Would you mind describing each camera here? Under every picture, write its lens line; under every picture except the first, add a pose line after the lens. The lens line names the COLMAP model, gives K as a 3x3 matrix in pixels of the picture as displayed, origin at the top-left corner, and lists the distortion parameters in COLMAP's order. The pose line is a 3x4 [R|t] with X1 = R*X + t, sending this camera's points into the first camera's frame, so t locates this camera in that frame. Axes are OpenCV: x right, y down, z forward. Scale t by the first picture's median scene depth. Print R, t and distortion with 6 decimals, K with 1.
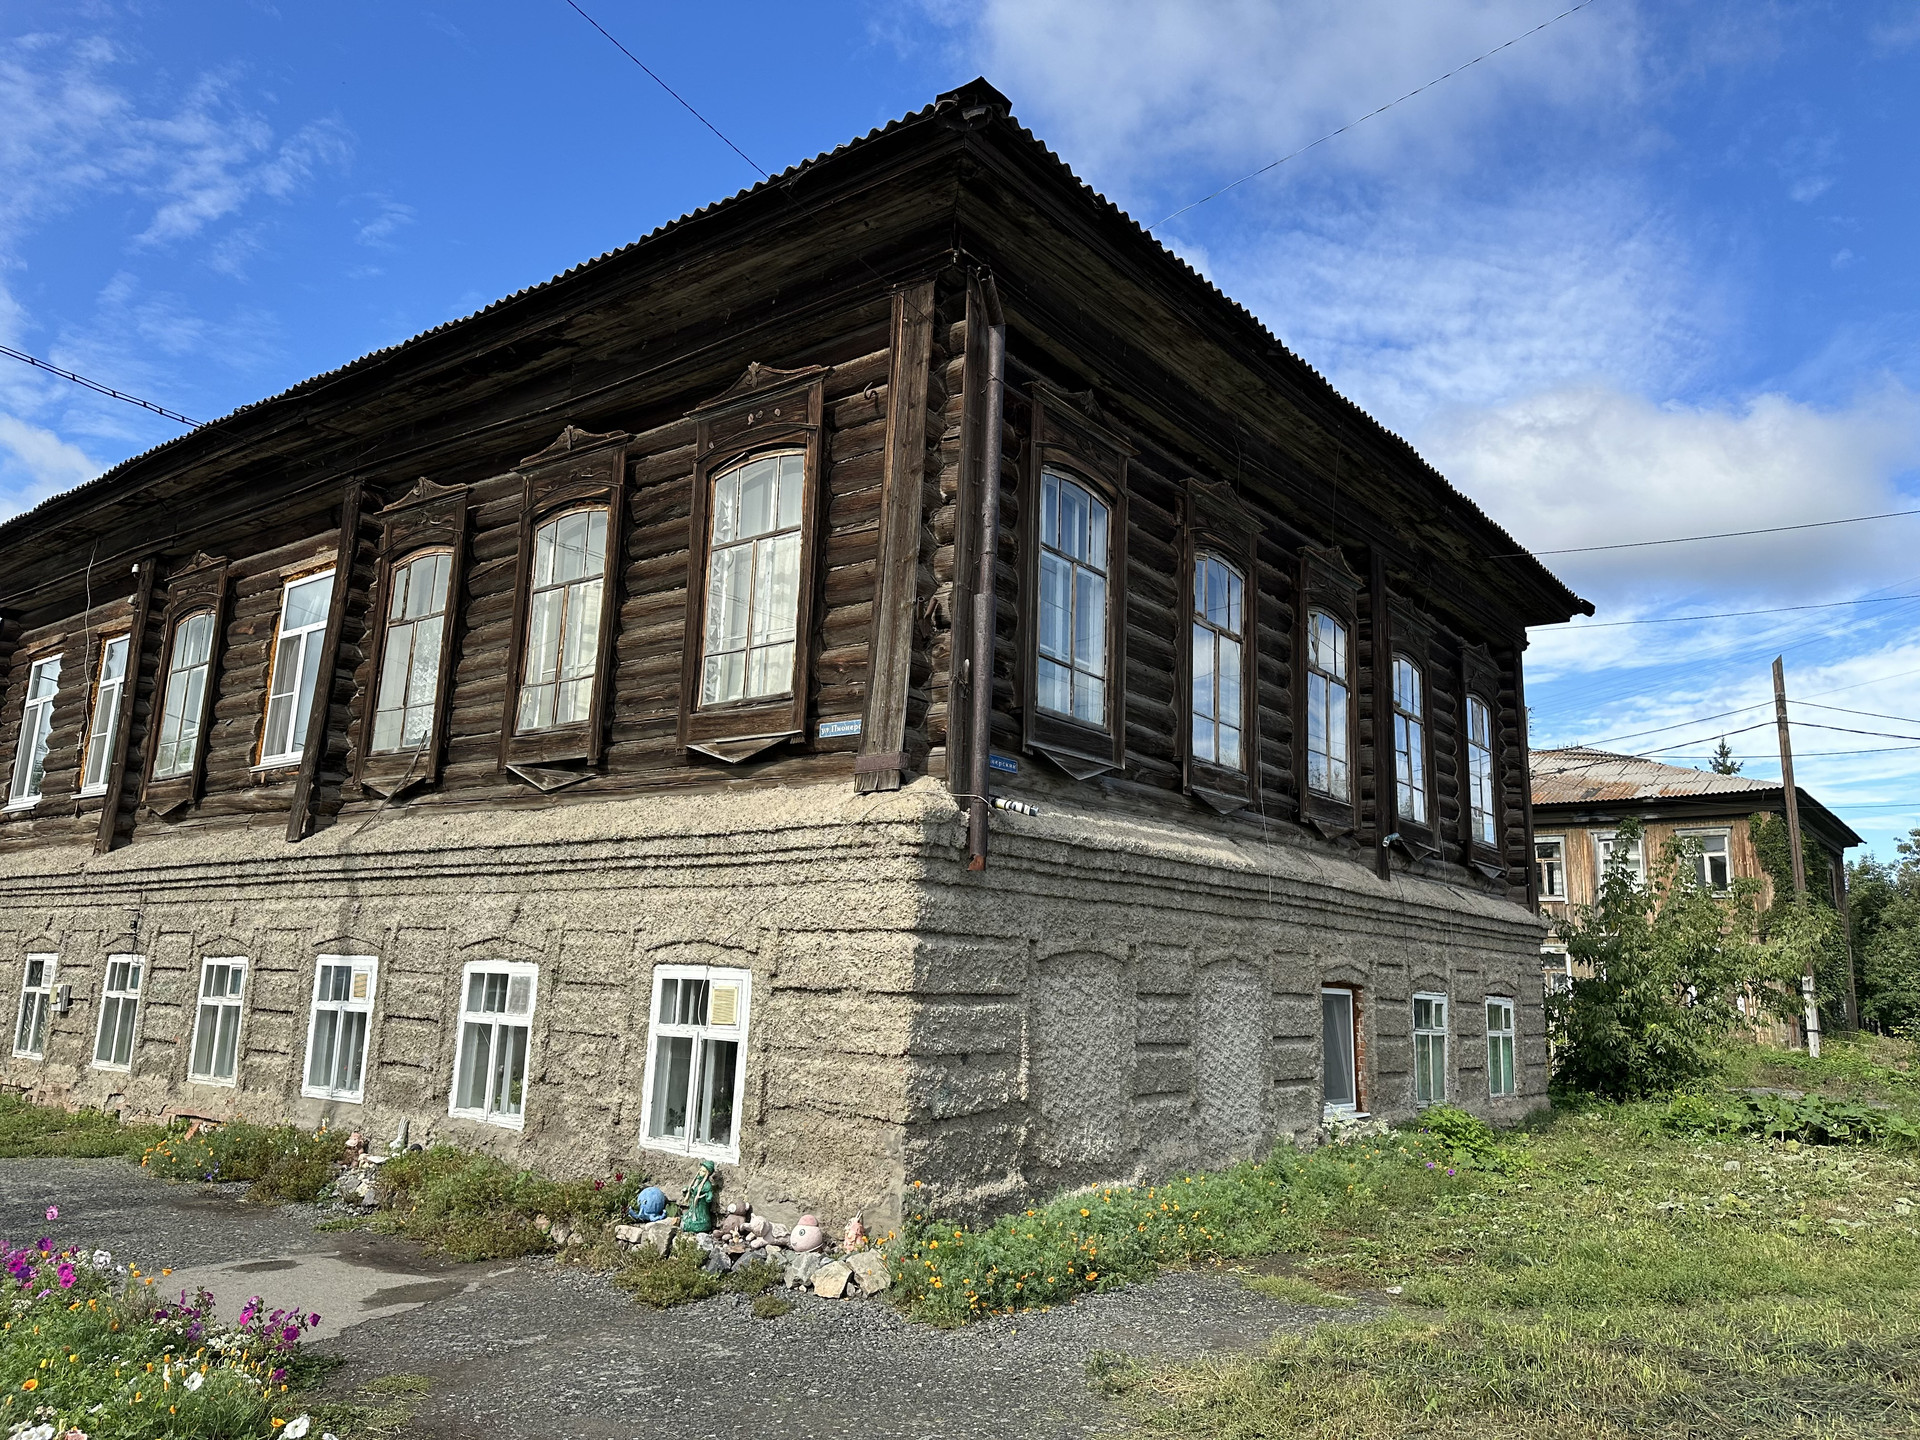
lens RADIAL K [[1325.8, 0, 956.7], [0, 1325.8, 709.4], [0, 0, 1]] dist [0.173469, -0.176395]
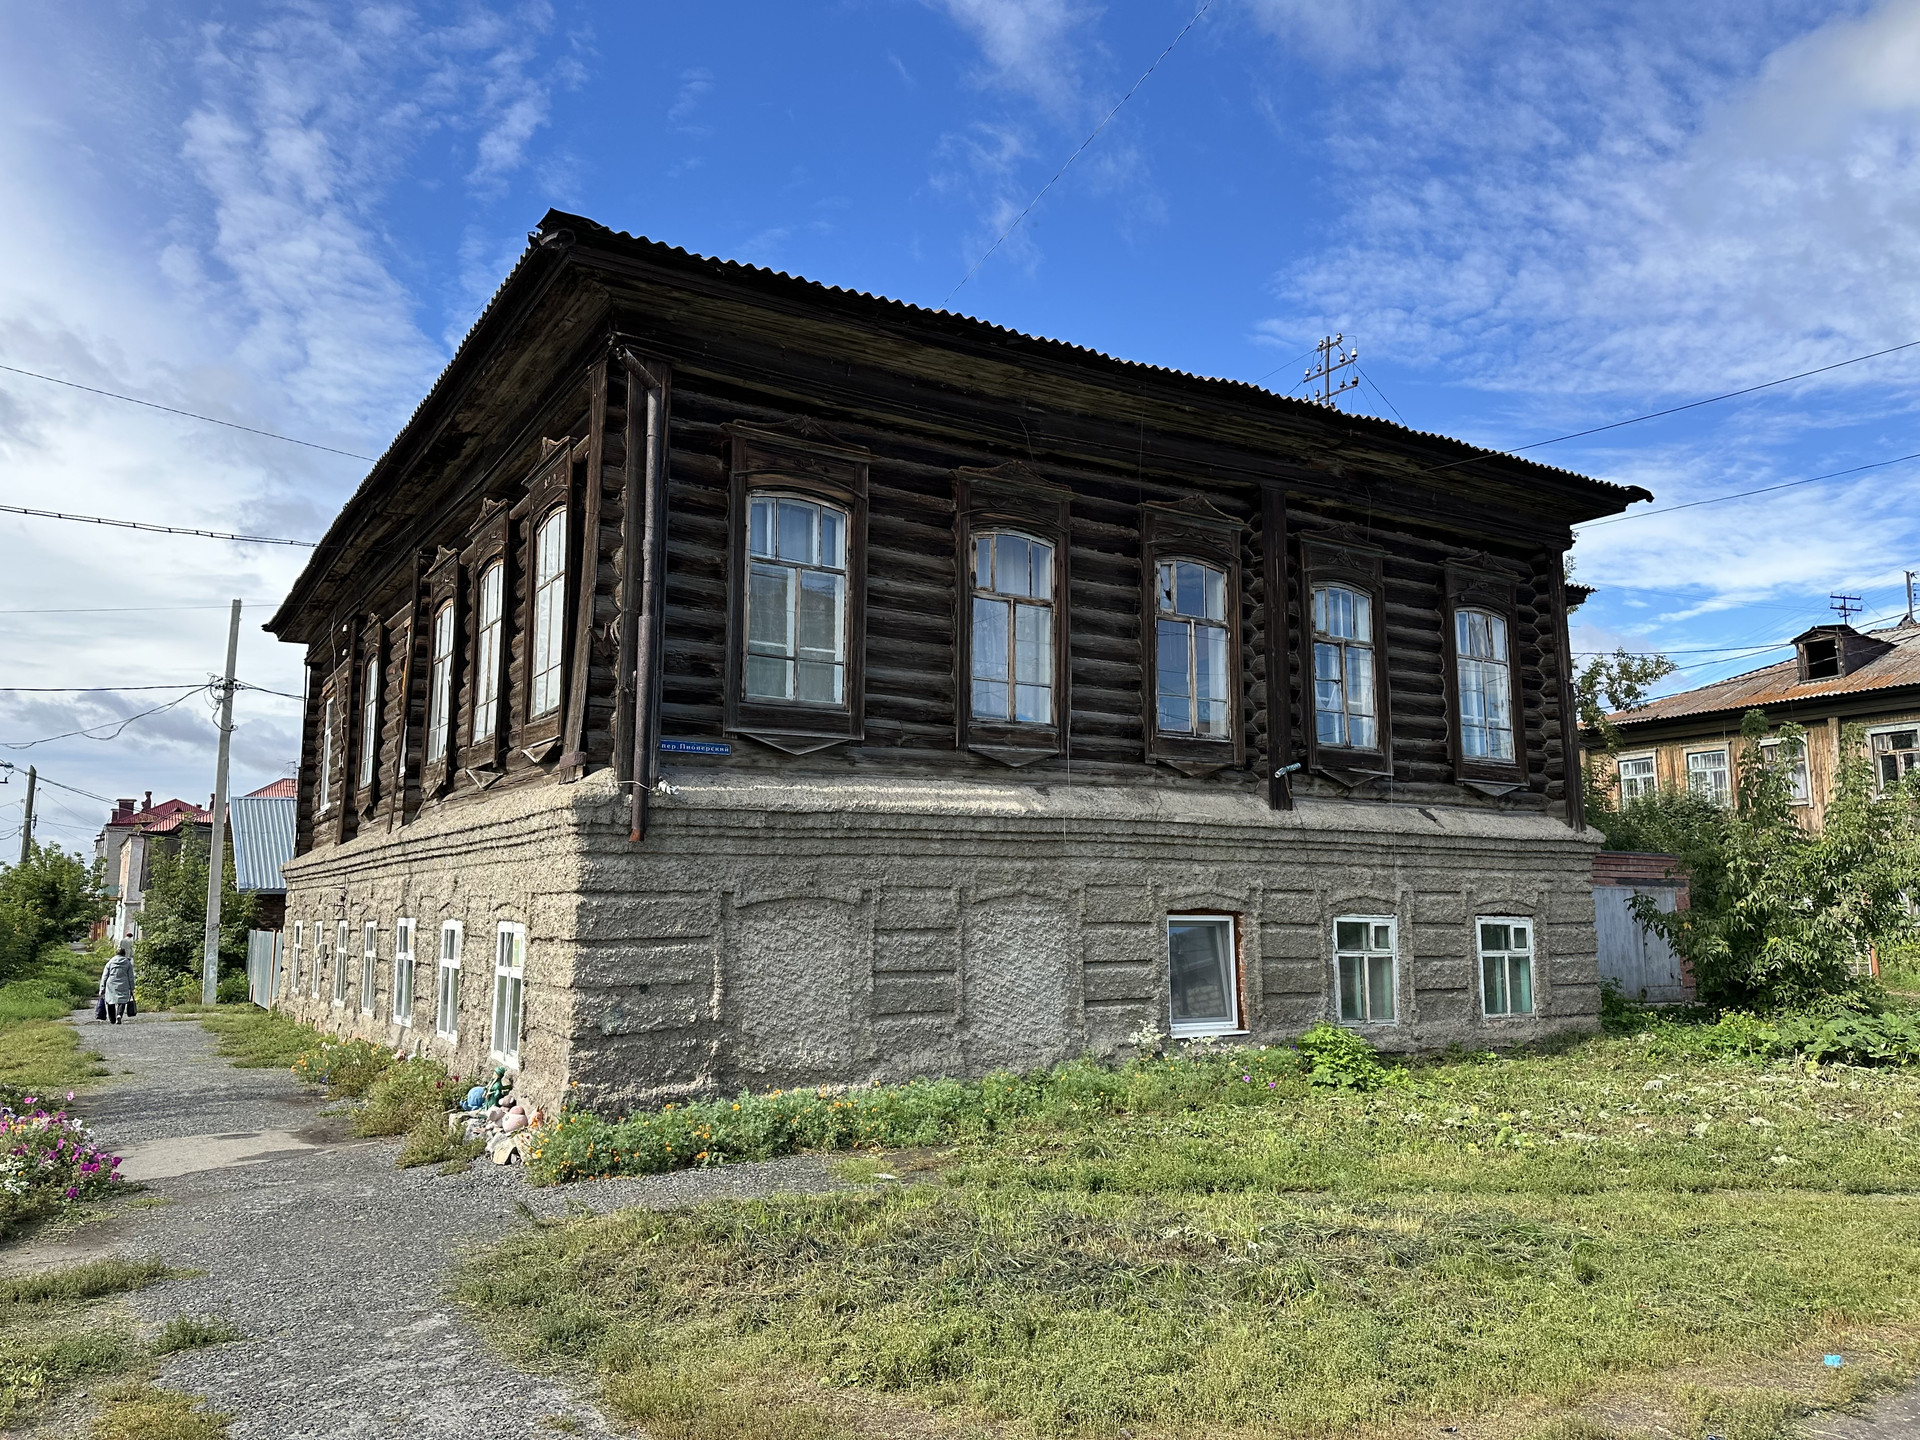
lens RADIAL K [[1367.5, 0, 988.0], [0, 1367.5, 714.6], [0, 0, 1]] dist [0.169333, -0.203076]
pose [[0.936422, -0.083860, -0.340707, 0.645598], [0.101650, 0.994216, 0.034668, -0.007056], [0.335829, -0.067097, 0.939530, -0.084788]]
